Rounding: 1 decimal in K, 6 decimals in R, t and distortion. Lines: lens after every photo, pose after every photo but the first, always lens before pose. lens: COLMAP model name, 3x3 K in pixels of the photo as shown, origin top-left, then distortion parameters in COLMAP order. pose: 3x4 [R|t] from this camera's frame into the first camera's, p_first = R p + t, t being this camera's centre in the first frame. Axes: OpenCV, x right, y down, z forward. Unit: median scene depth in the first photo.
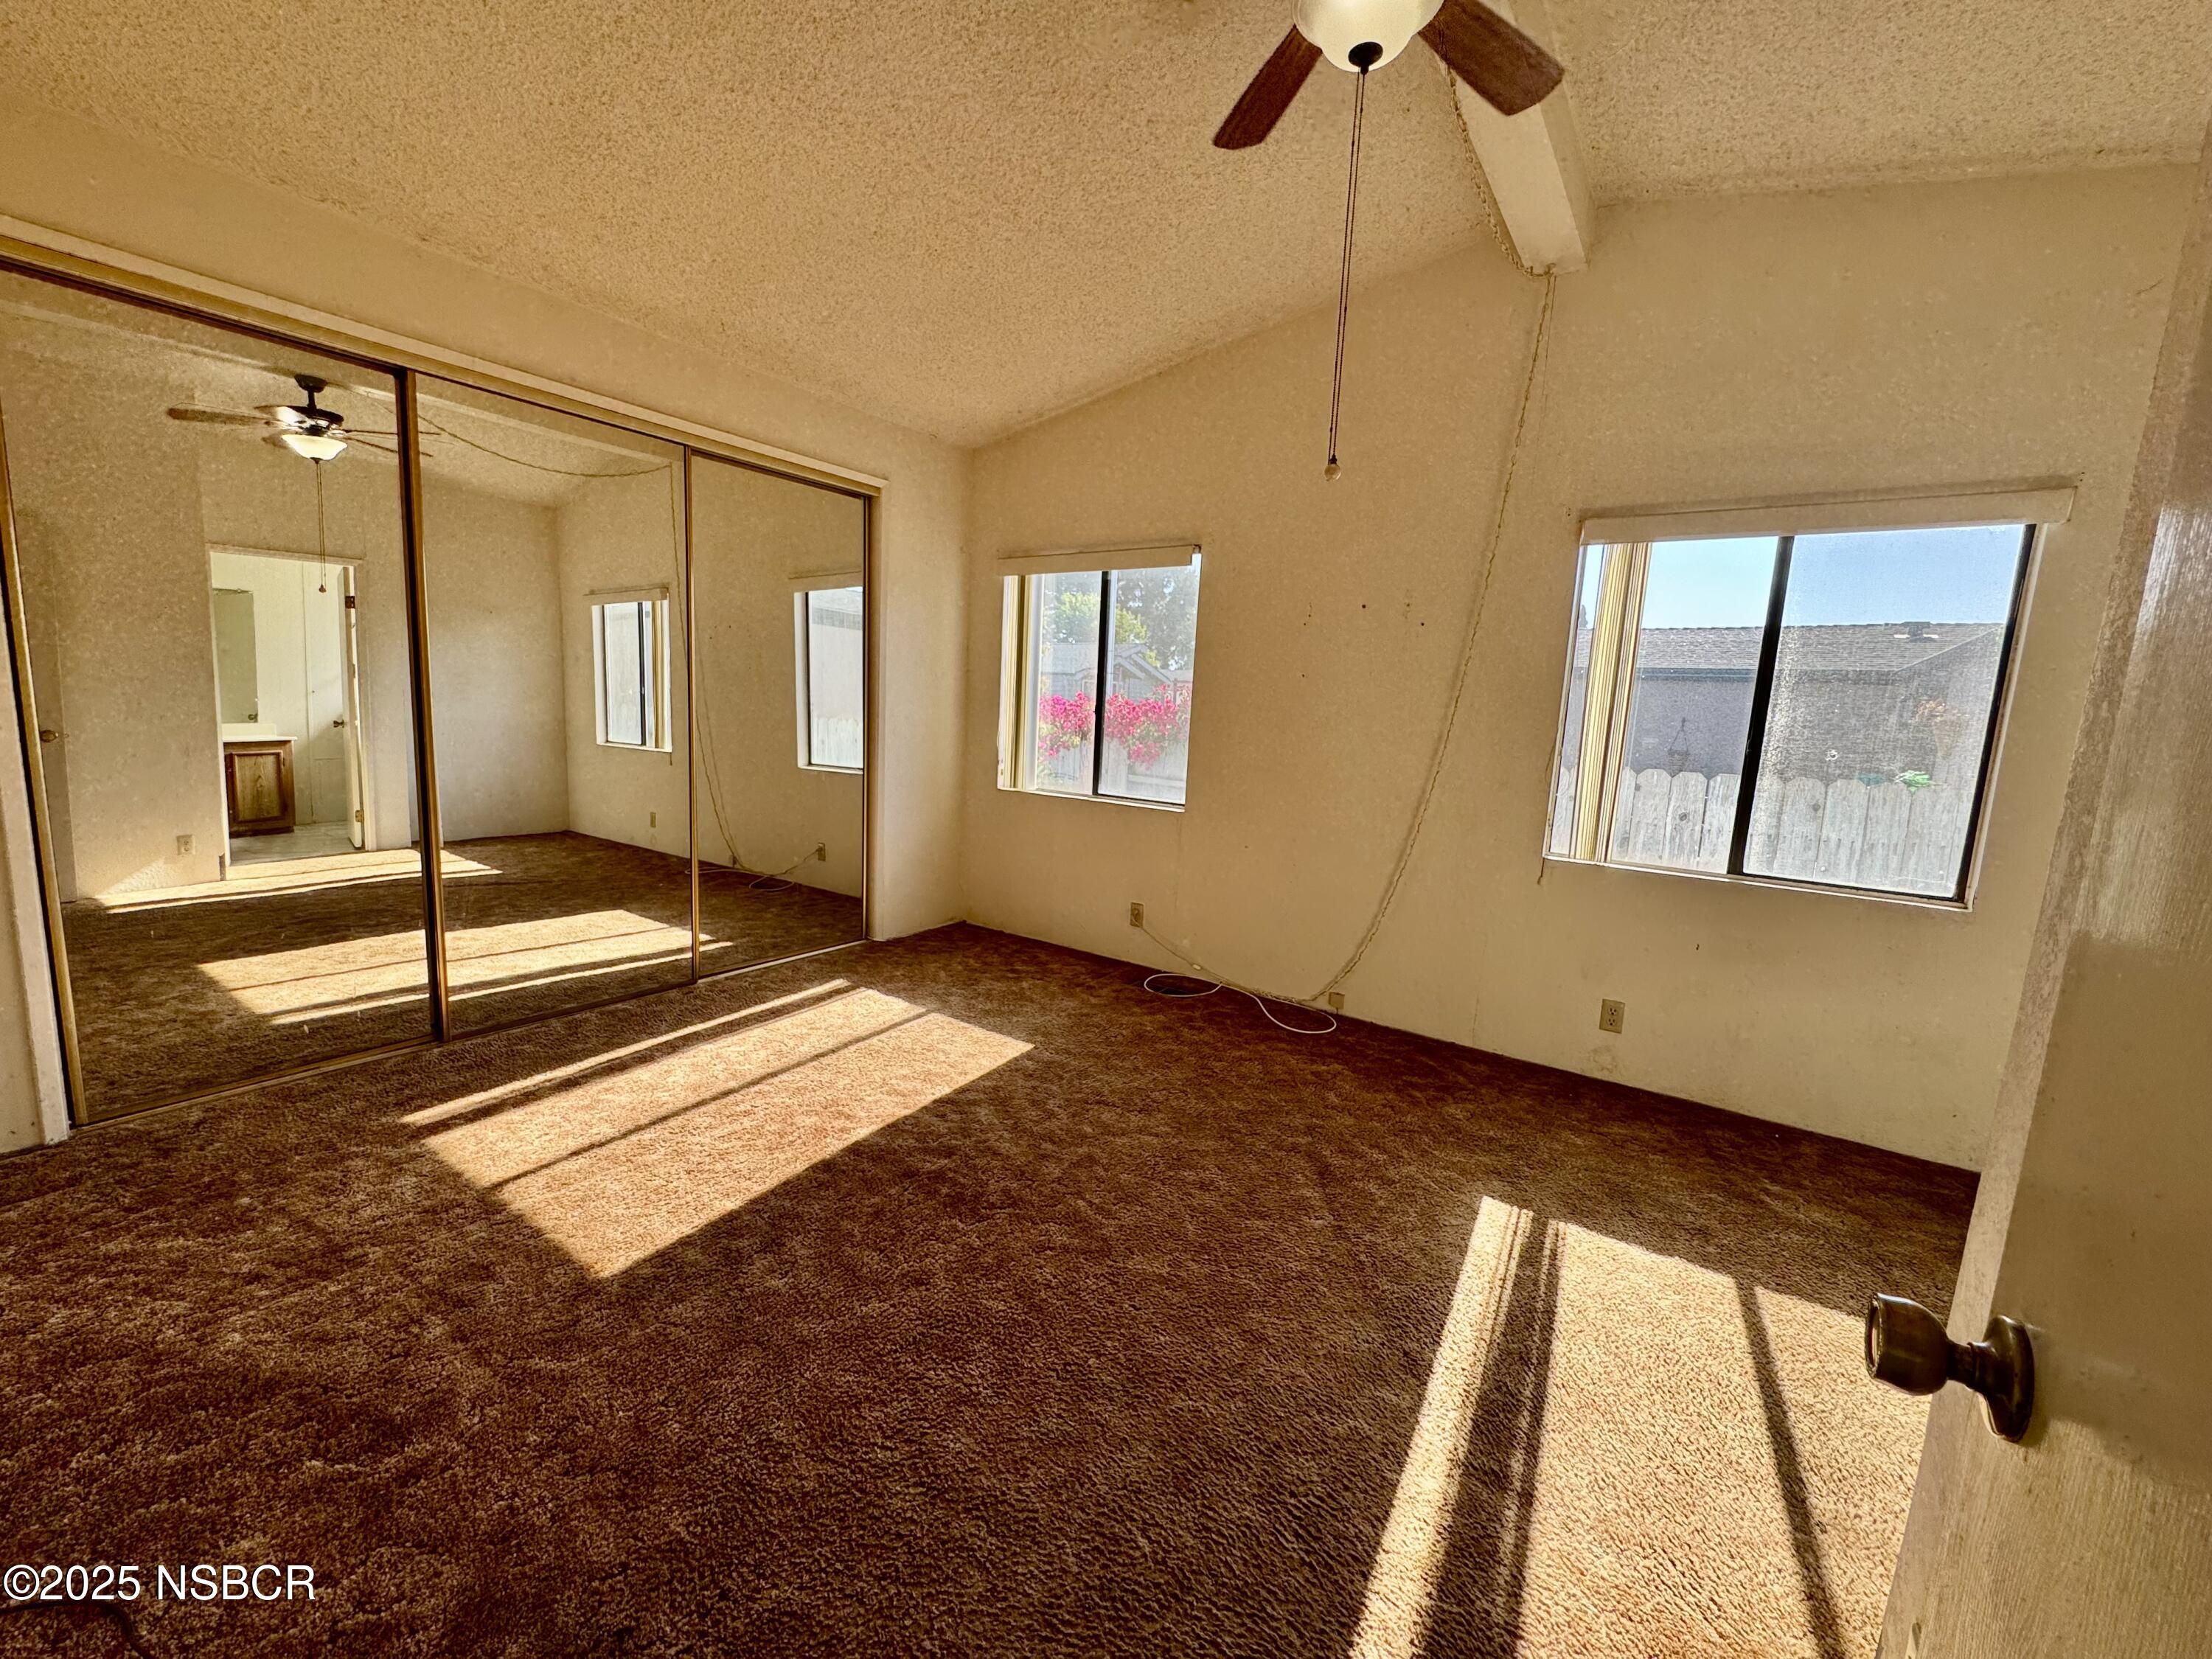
lens RADIAL K [[888.8, 0, 1107.3], [0, 888.8, 828.6], [0, 0, 1]] dist [-0.005890, 0.000841]
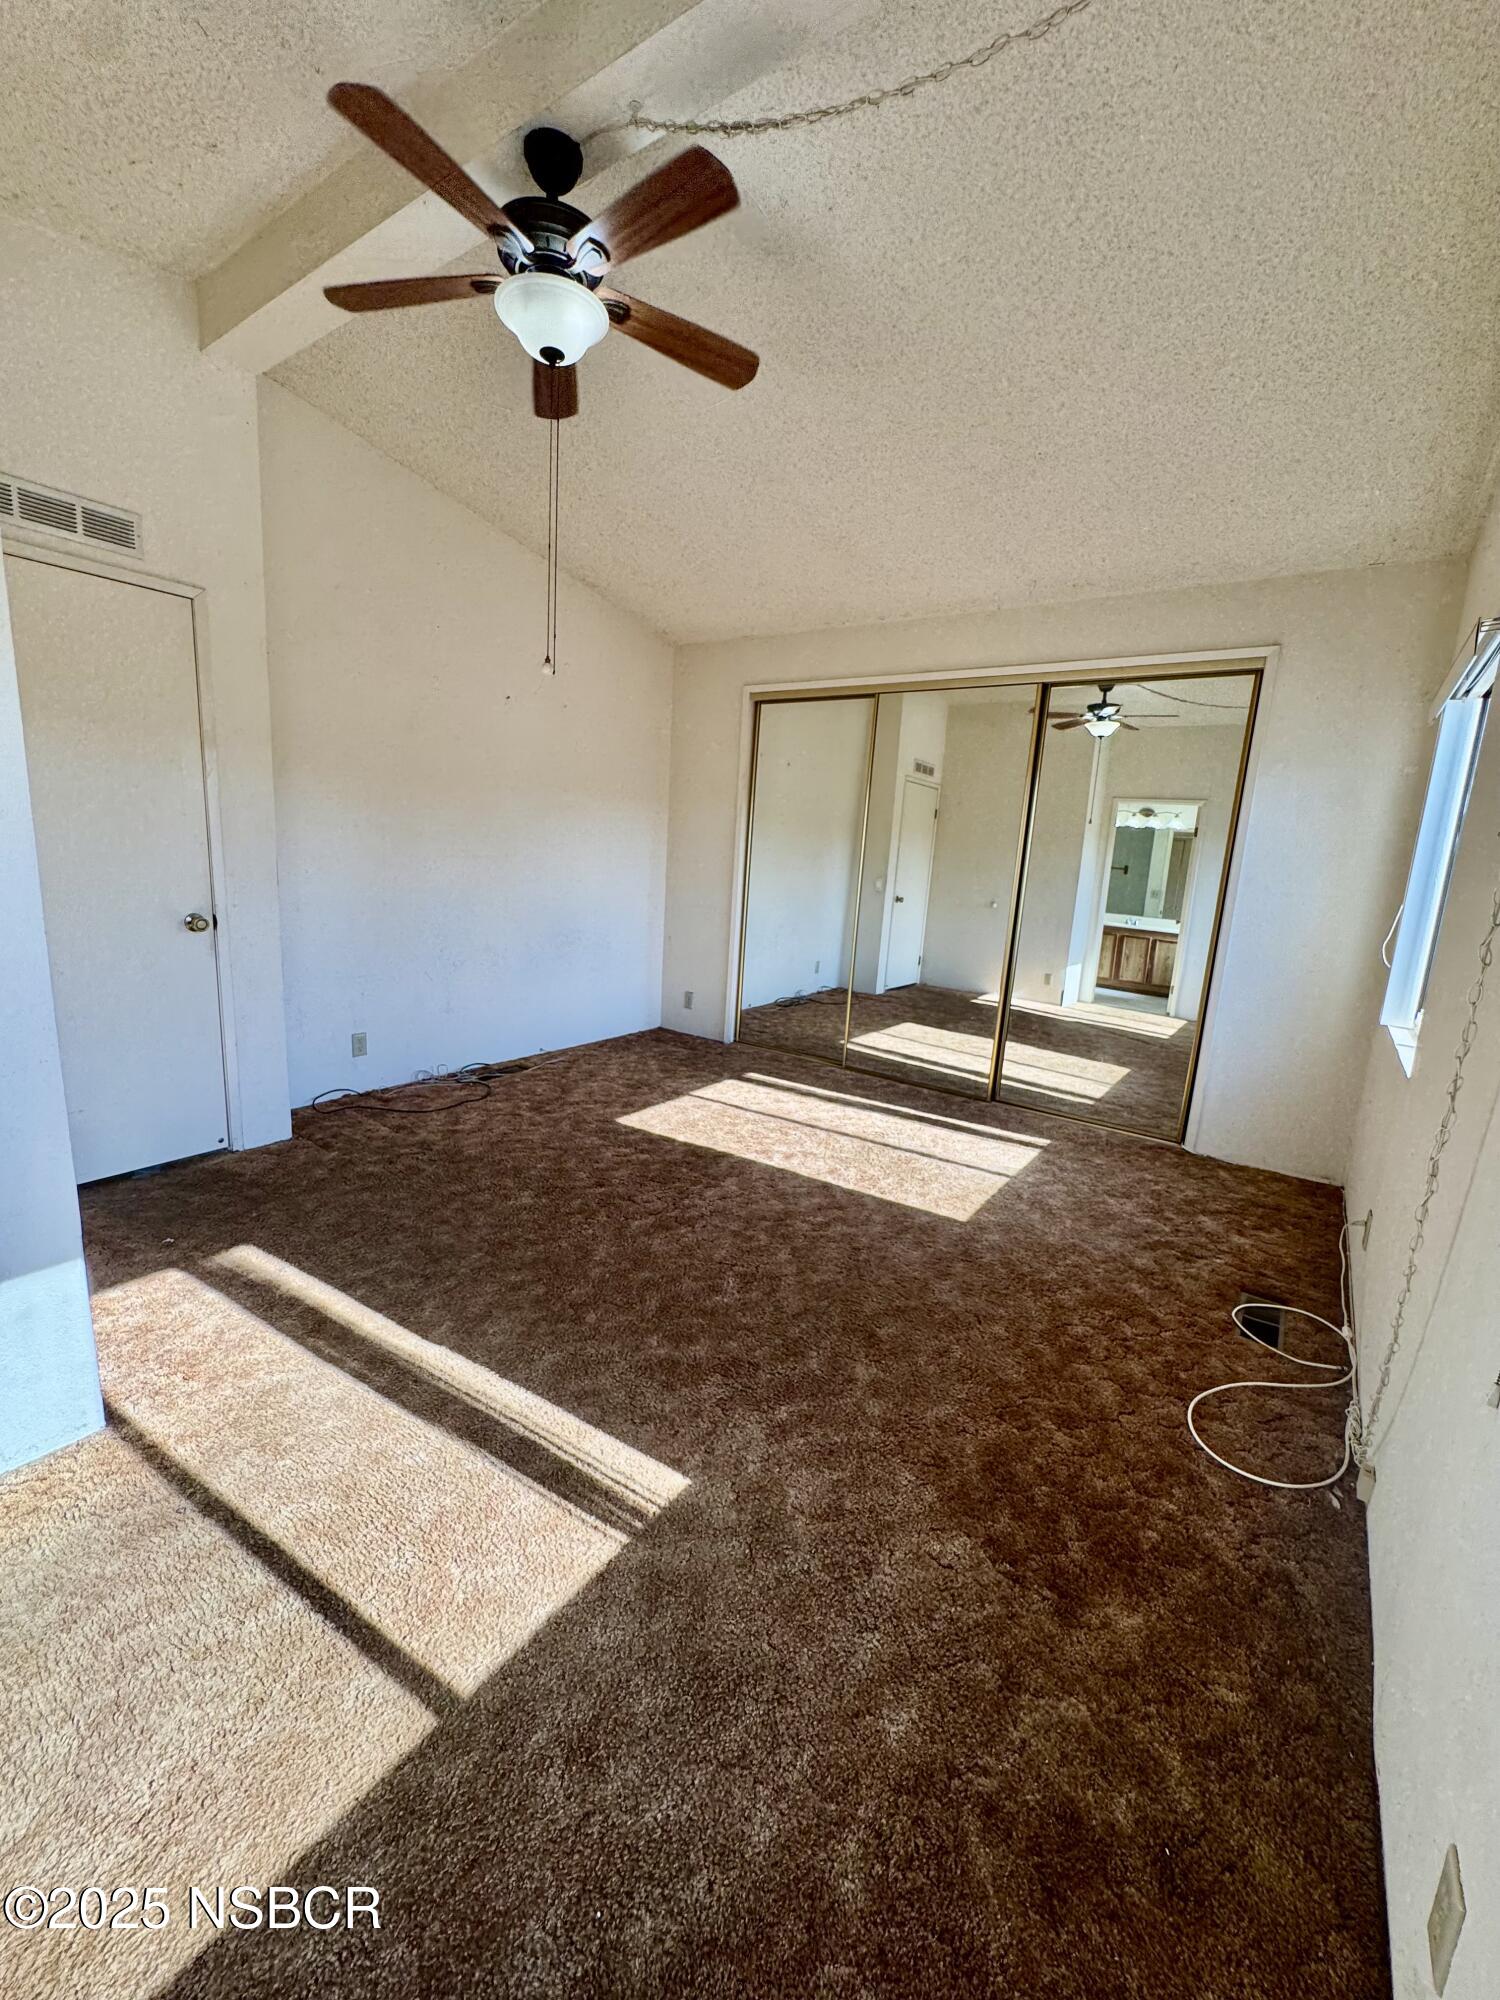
lens RADIAL K [[803.6, 0, 752.0], [0, 803.6, 1000.6], [0, 0, 1]] dist [-0.005890, 0.000841]
pose [[-0.012080, 0.142539, -0.989715, 0.915352], [-0.193724, 0.970701, 0.142165, -0.092907], [0.980982, 0.193449, 0.015887, 0.824029]]
